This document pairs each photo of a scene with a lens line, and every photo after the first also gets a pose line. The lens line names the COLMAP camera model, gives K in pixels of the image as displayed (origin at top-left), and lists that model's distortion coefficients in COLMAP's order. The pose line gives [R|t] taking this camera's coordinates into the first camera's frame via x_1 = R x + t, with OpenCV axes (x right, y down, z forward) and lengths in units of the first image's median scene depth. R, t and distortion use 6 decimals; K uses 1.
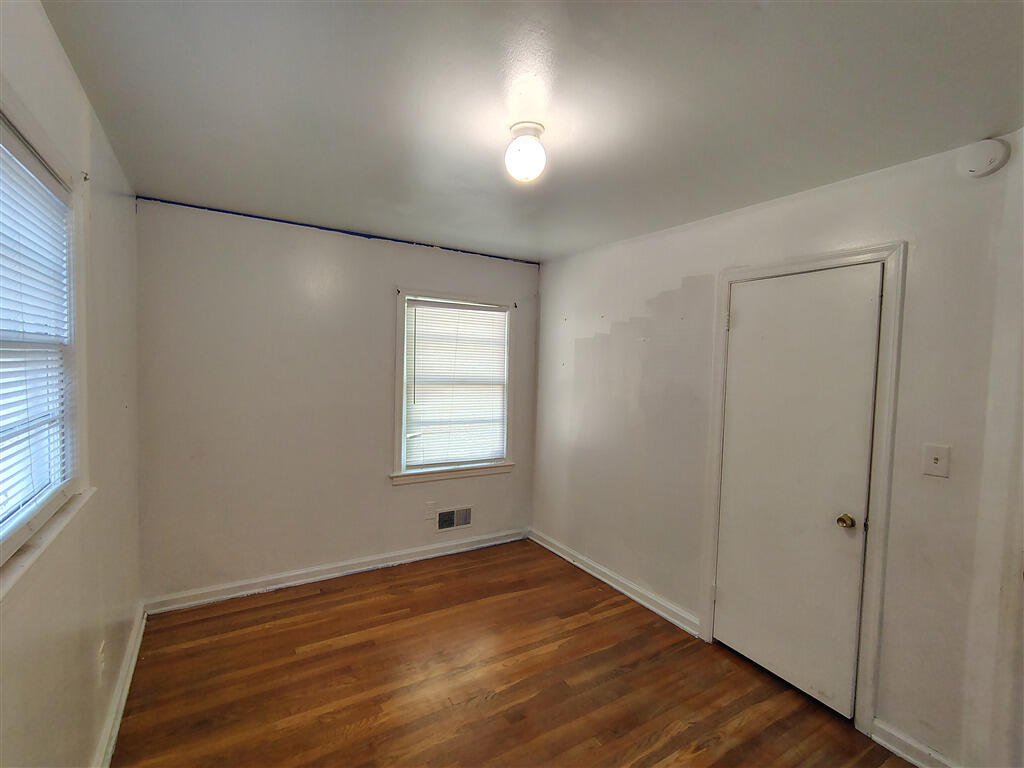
lens RADIAL K [[475.2, 0, 514.3], [0, 475.2, 386.4], [0, 0, 1]] dist [0.002335, 0.001080]
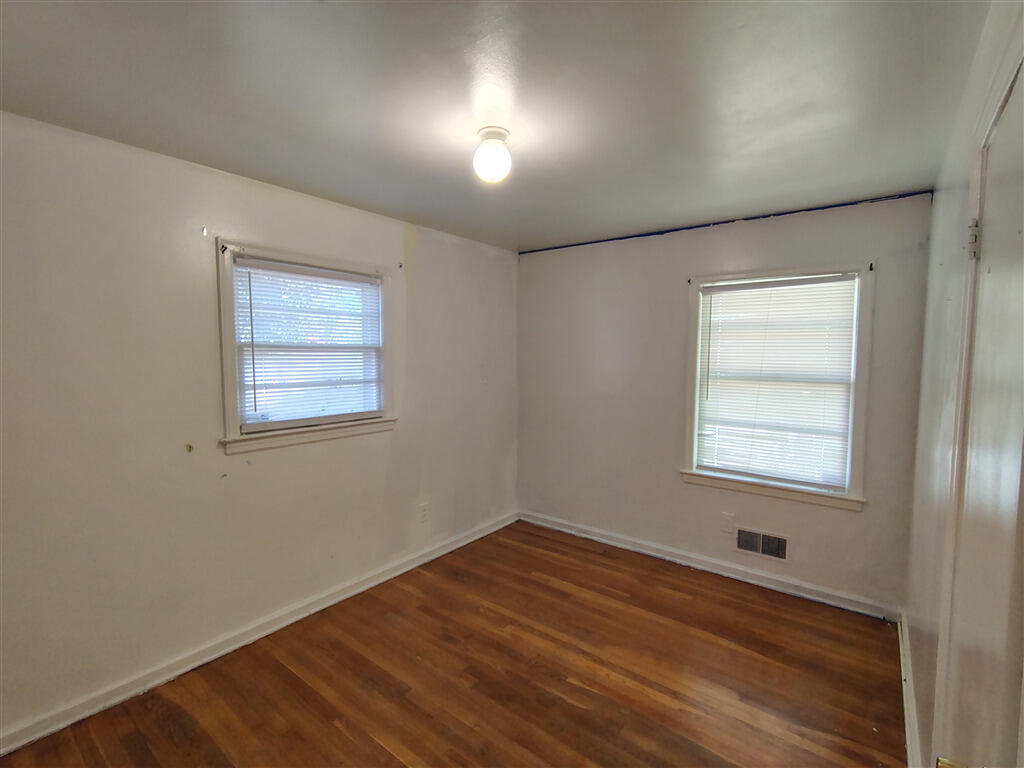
lens RADIAL K [[475.2, 0, 514.3], [0, 475.2, 386.4], [0, 0, 1]] dist [0.002335, 0.001080]
pose [[0.350847, 0.040257, -0.935567, 0.521649], [-0.040798, 0.998784, 0.027677, 0.000753], [0.935543, 0.028459, 0.352063, 0.327886]]
